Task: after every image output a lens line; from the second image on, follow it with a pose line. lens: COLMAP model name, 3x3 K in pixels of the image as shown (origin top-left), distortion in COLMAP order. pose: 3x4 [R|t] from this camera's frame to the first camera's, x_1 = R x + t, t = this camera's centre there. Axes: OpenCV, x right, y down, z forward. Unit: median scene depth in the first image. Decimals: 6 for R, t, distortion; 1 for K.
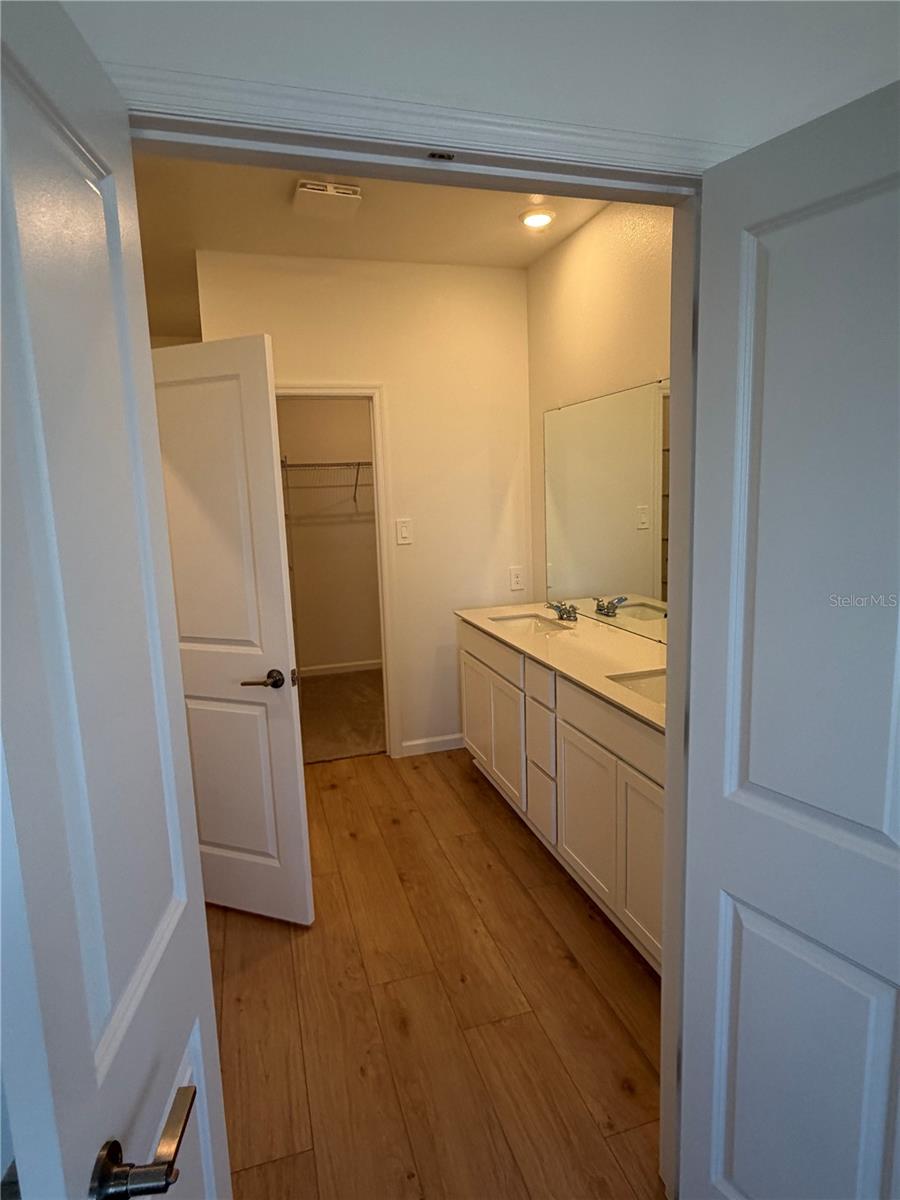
lens RADIAL K [[686.6, 0, 449.0], [0, 686.6, 589.7], [0, 0, 1]] dist [0.001846, -0.000600]
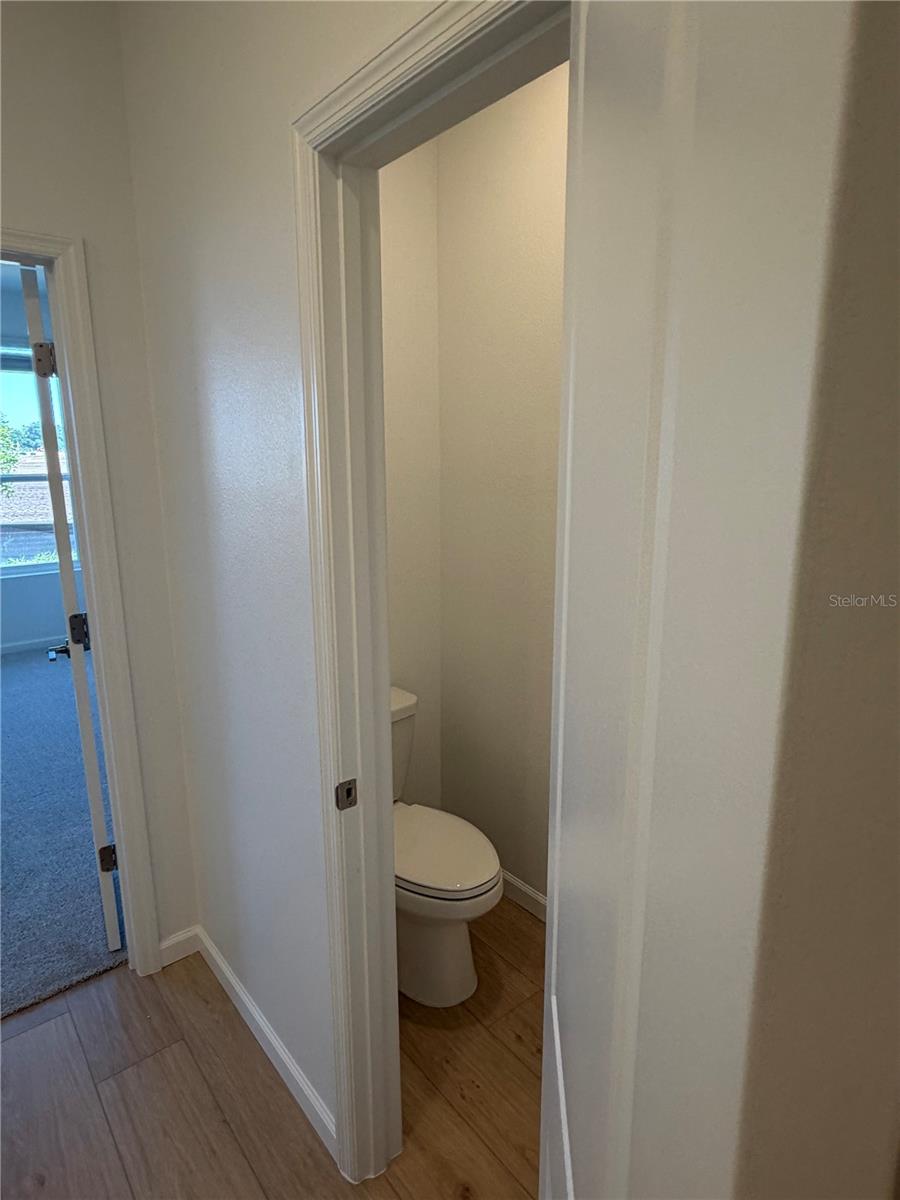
lens RADIAL K [[686.6, 0, 449.0], [0, 686.6, 589.7], [0, 0, 1]] dist [0.001846, -0.000600]
pose [[-0.923993, 0.116603, -0.364198, -0.248474], [-0.020307, 0.936074, 0.351217, -0.178764], [0.381869, 0.331918, -0.862558, 1.148088]]
